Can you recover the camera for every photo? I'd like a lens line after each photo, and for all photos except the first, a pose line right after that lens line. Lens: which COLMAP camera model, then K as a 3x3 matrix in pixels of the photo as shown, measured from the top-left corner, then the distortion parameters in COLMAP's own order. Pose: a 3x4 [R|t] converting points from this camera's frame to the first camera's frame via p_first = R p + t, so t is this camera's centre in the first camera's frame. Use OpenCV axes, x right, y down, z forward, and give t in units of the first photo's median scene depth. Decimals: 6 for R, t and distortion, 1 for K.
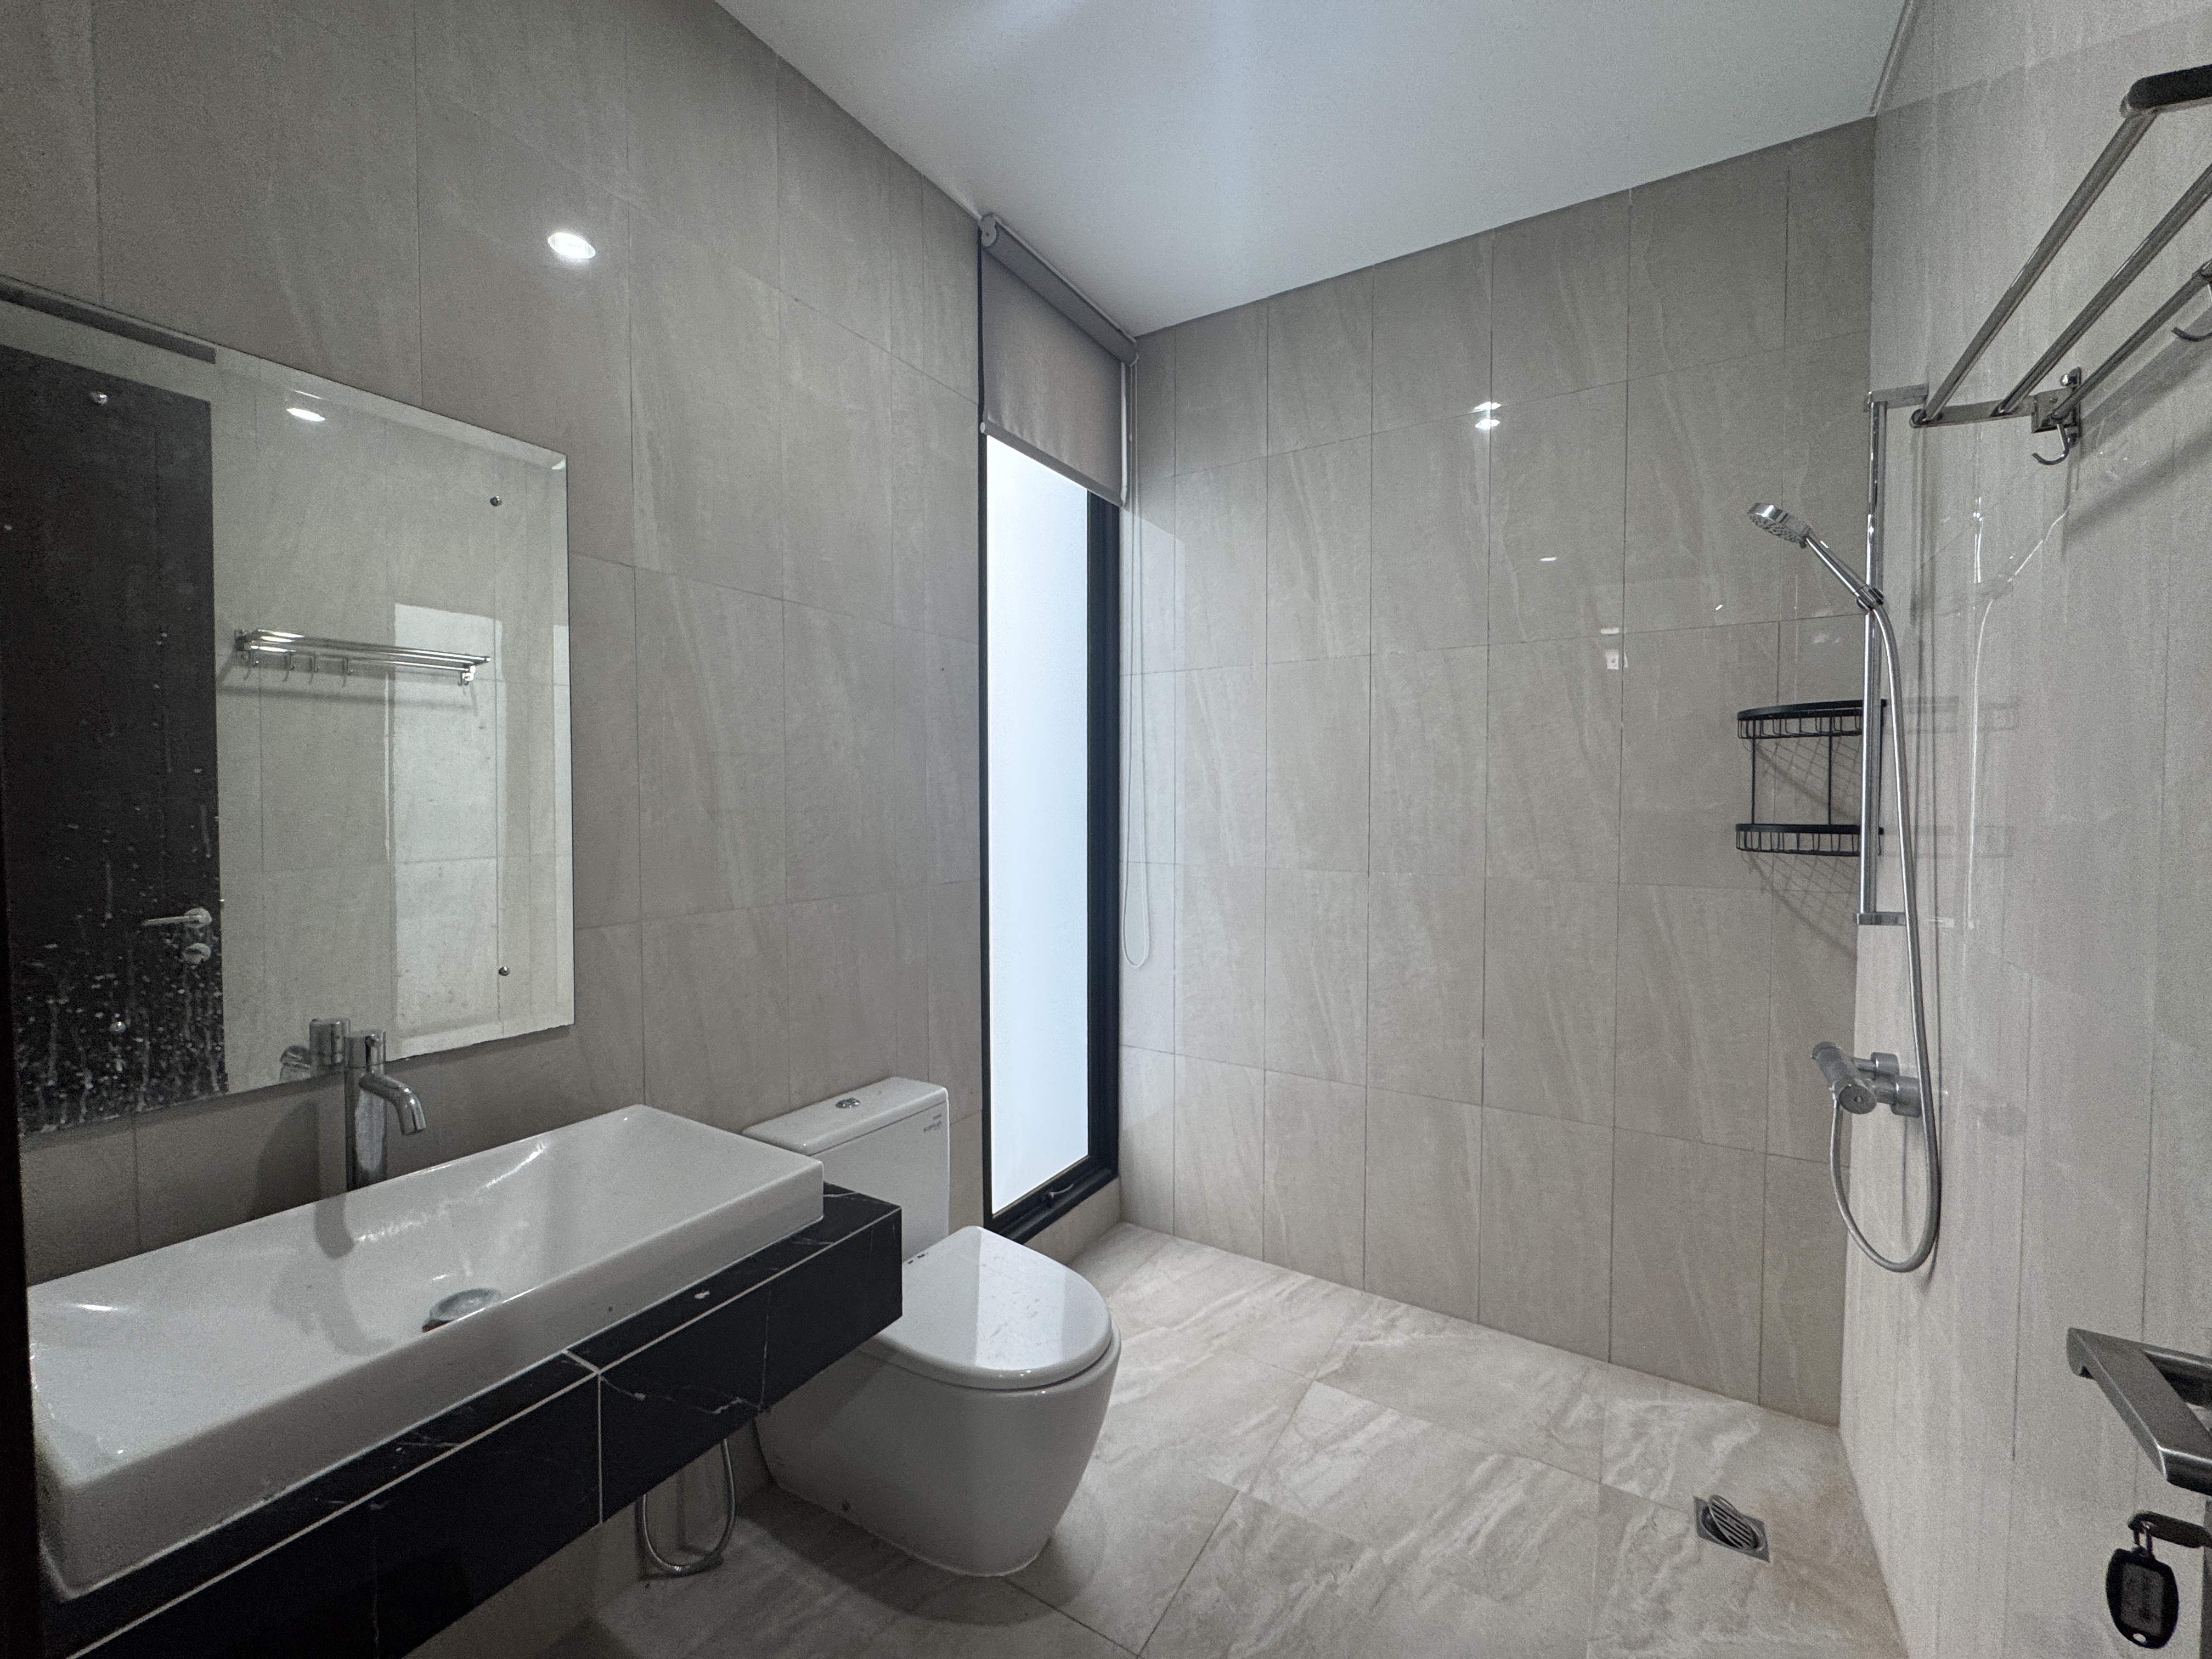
lens RADIAL K [[886.1, 0, 1103.2], [0, 886.1, 818.8], [0, 0, 1]] dist [-0.002287, -0.000062]
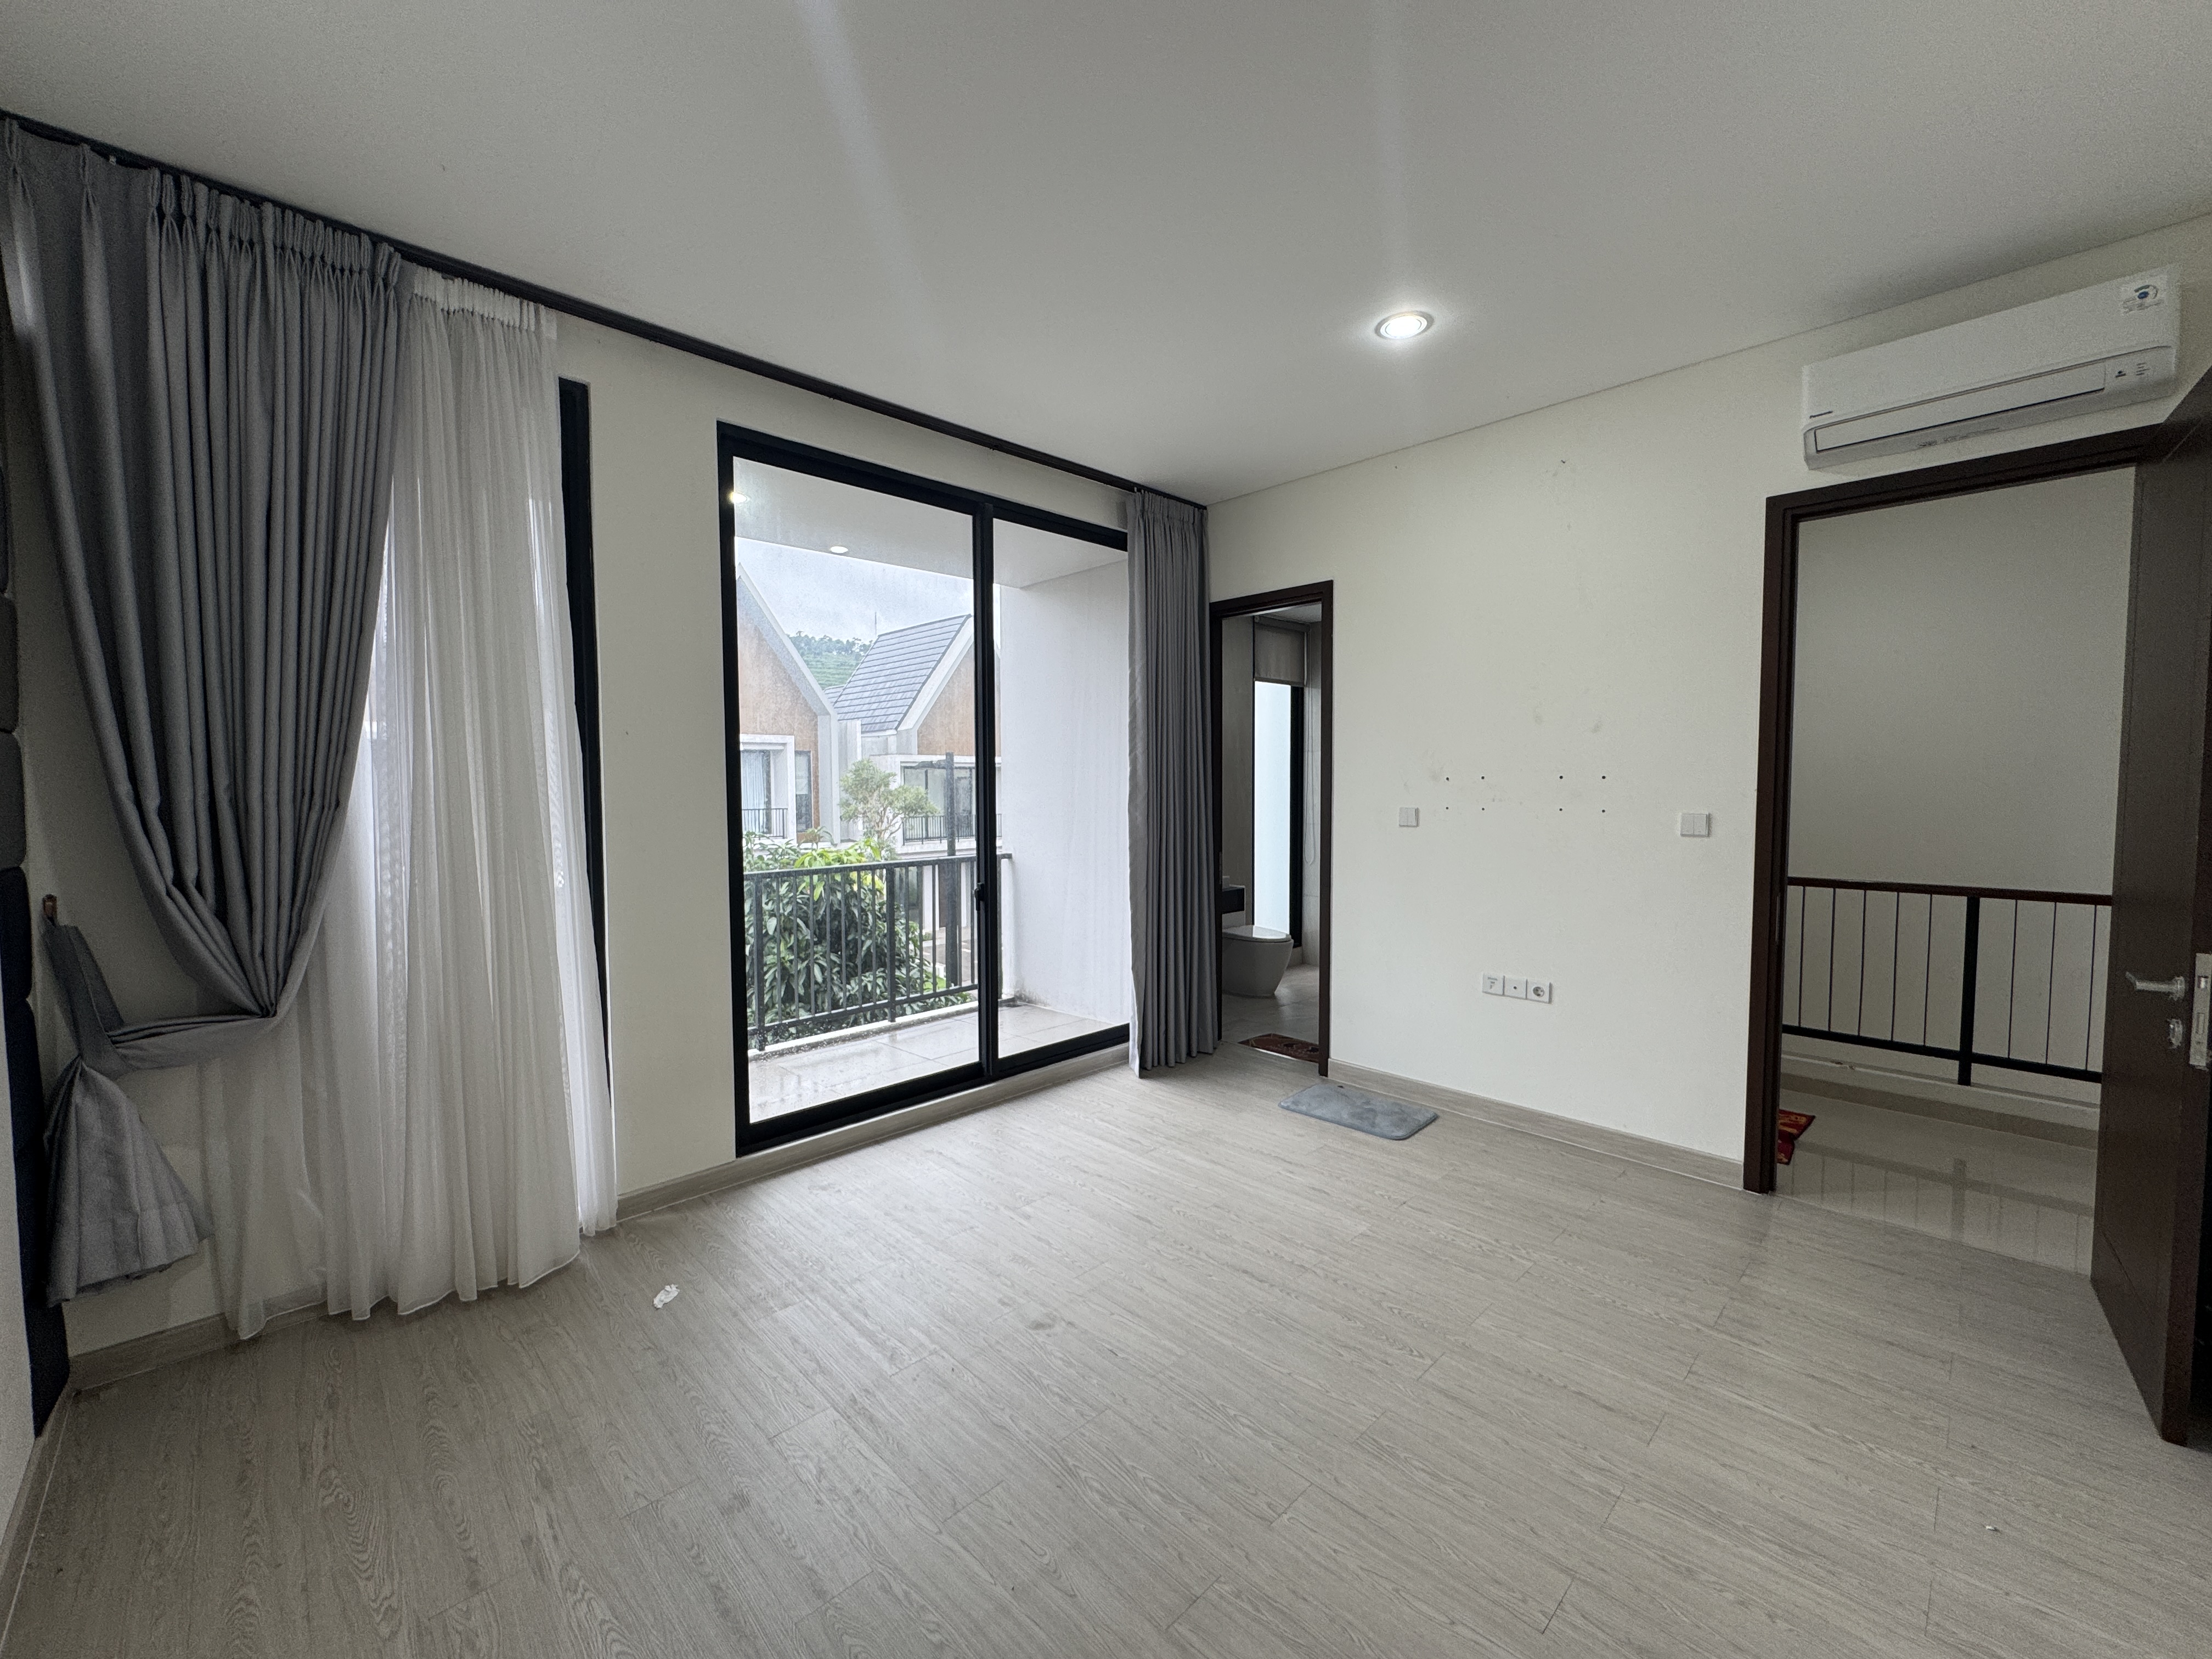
lens RADIAL K [[886.1, 0, 1104.1], [0, 886.1, 833.3], [0, 0, 1]] dist [-0.002287, -0.000062]
pose [[0.968720, 0.008790, -0.248000, 0.101398], [-0.000836, 0.999482, 0.032162, -0.004993], [0.248154, -0.030948, 0.968226, -1.708427]]
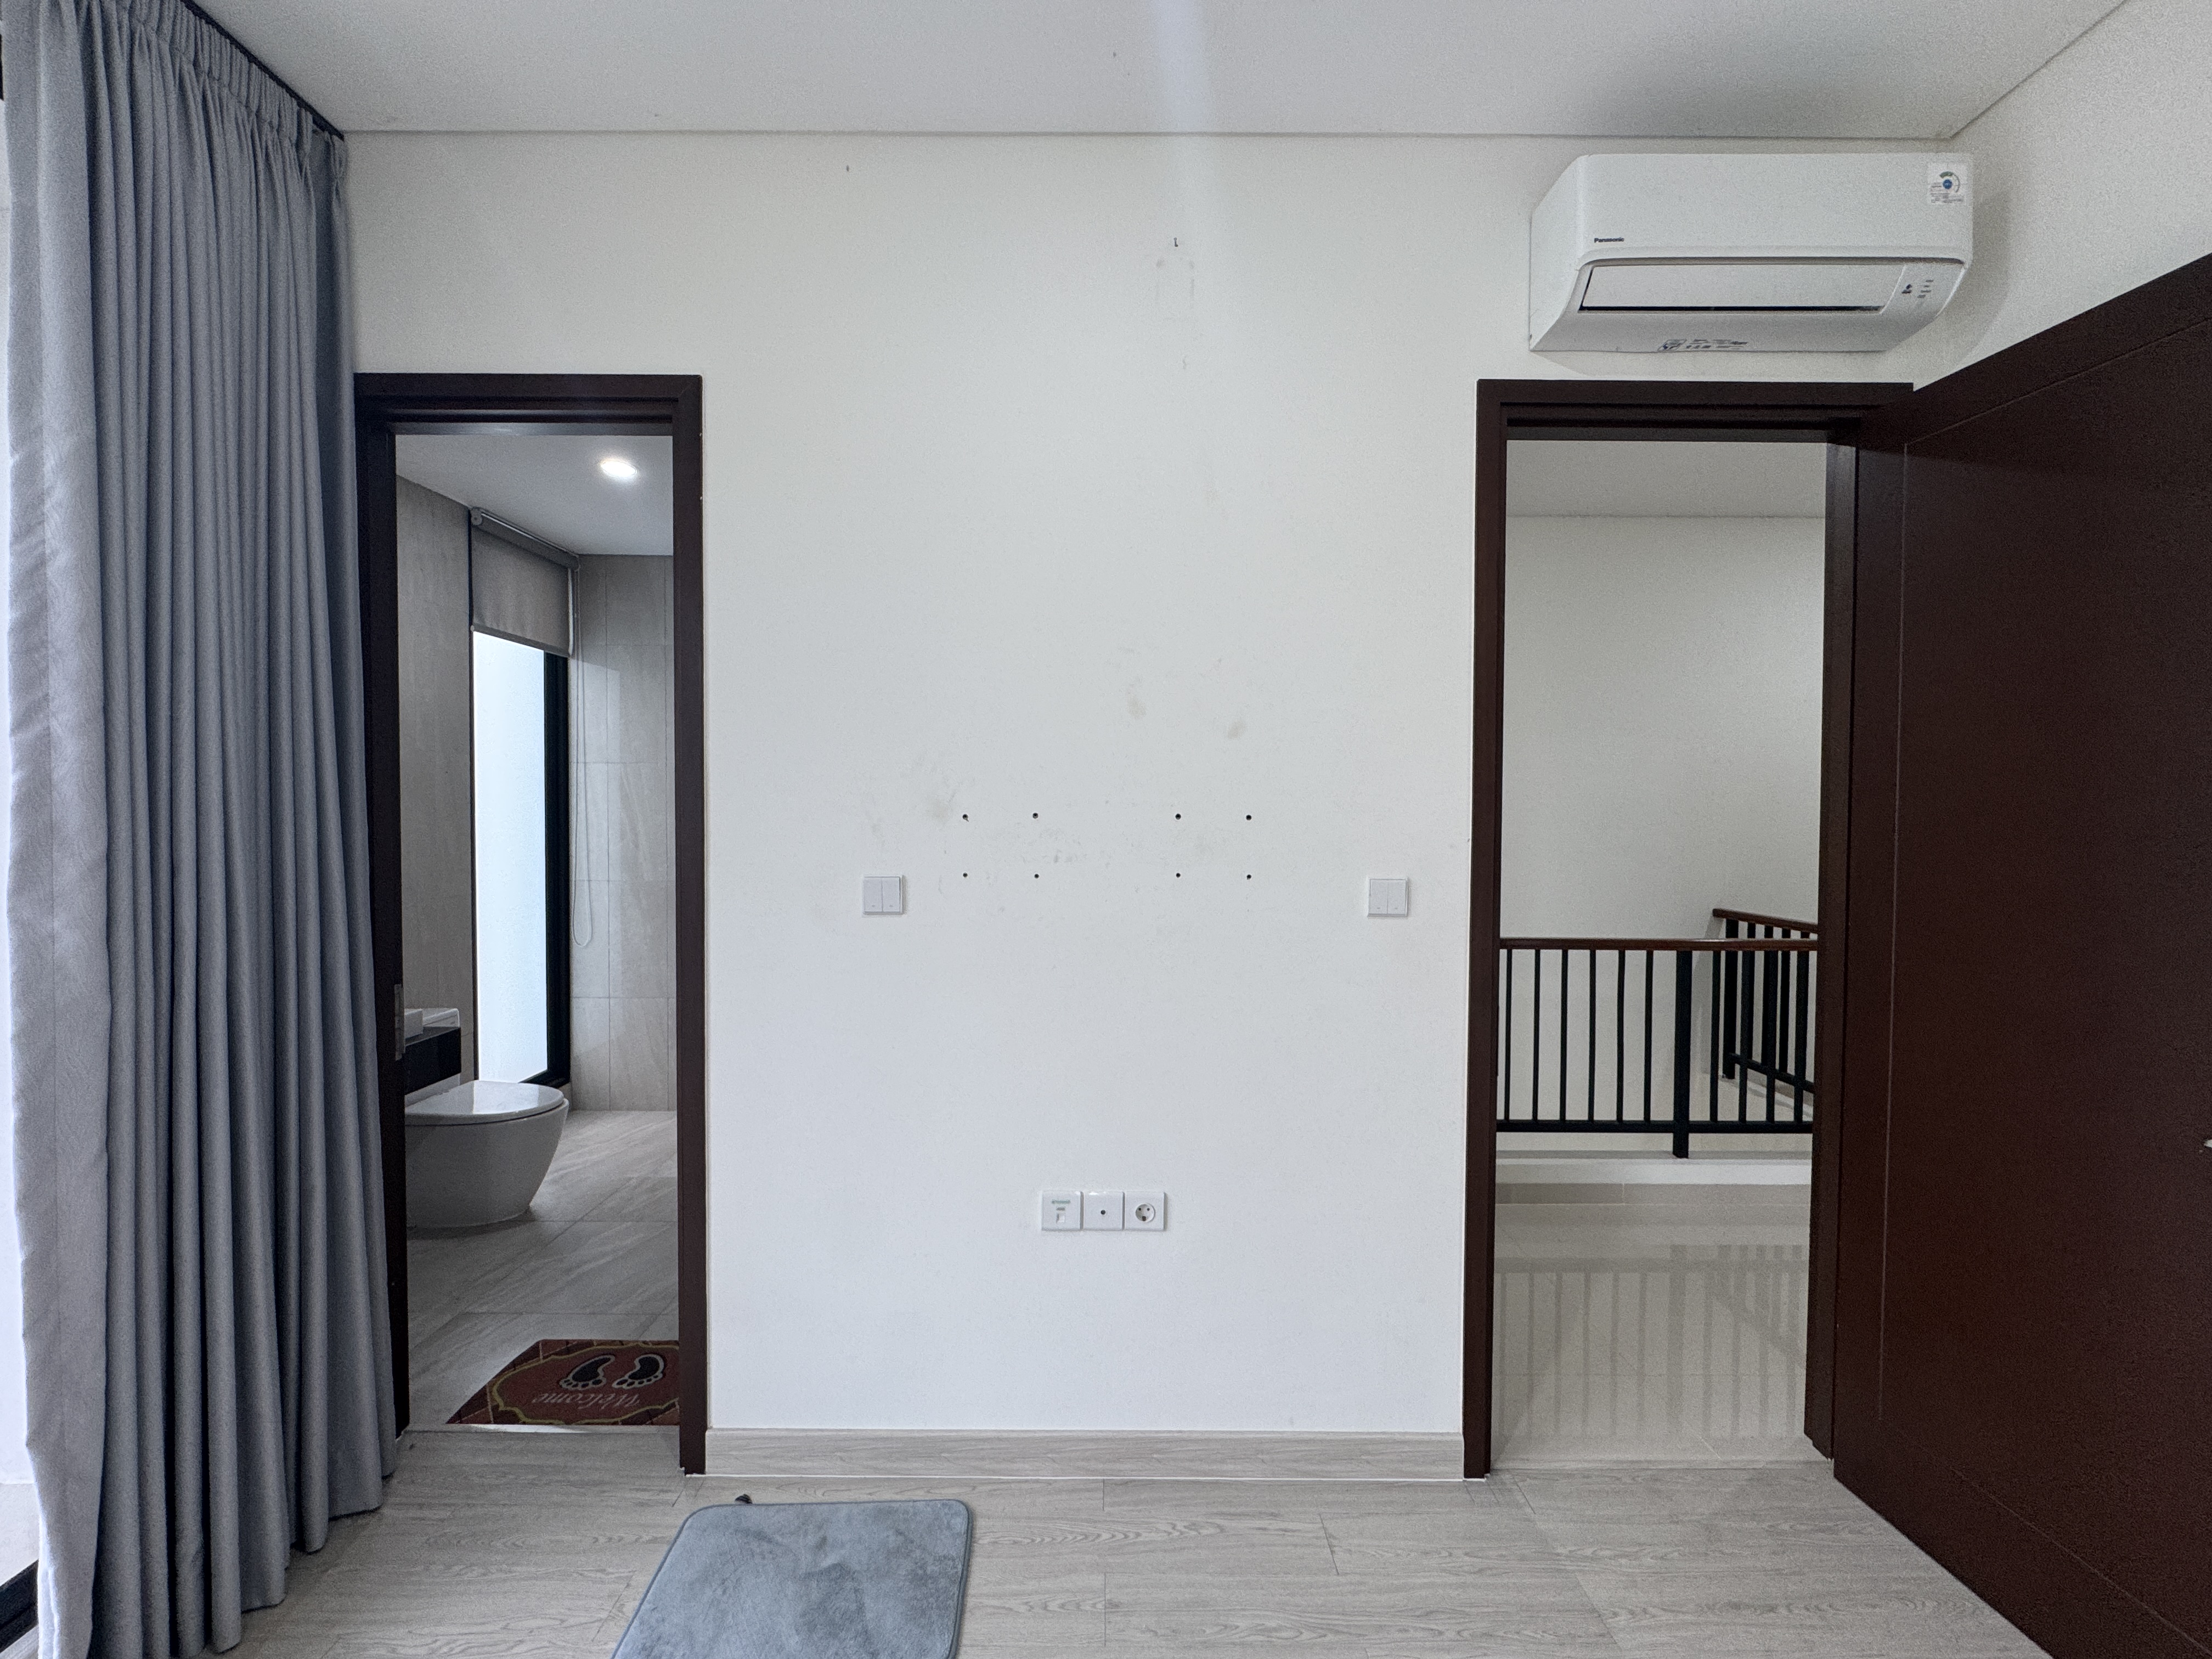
lens RADIAL K [[886.1, 0, 1100.9], [0, 886.1, 828.1], [0, 0, 1]] dist [-0.002287, -0.000062]
pose [[0.852511, -0.006622, 0.522667, 0.002132], [0.008608, 0.999962, -0.001371, -0.036064], [-0.522639, 0.005668, 0.852536, -0.864058]]
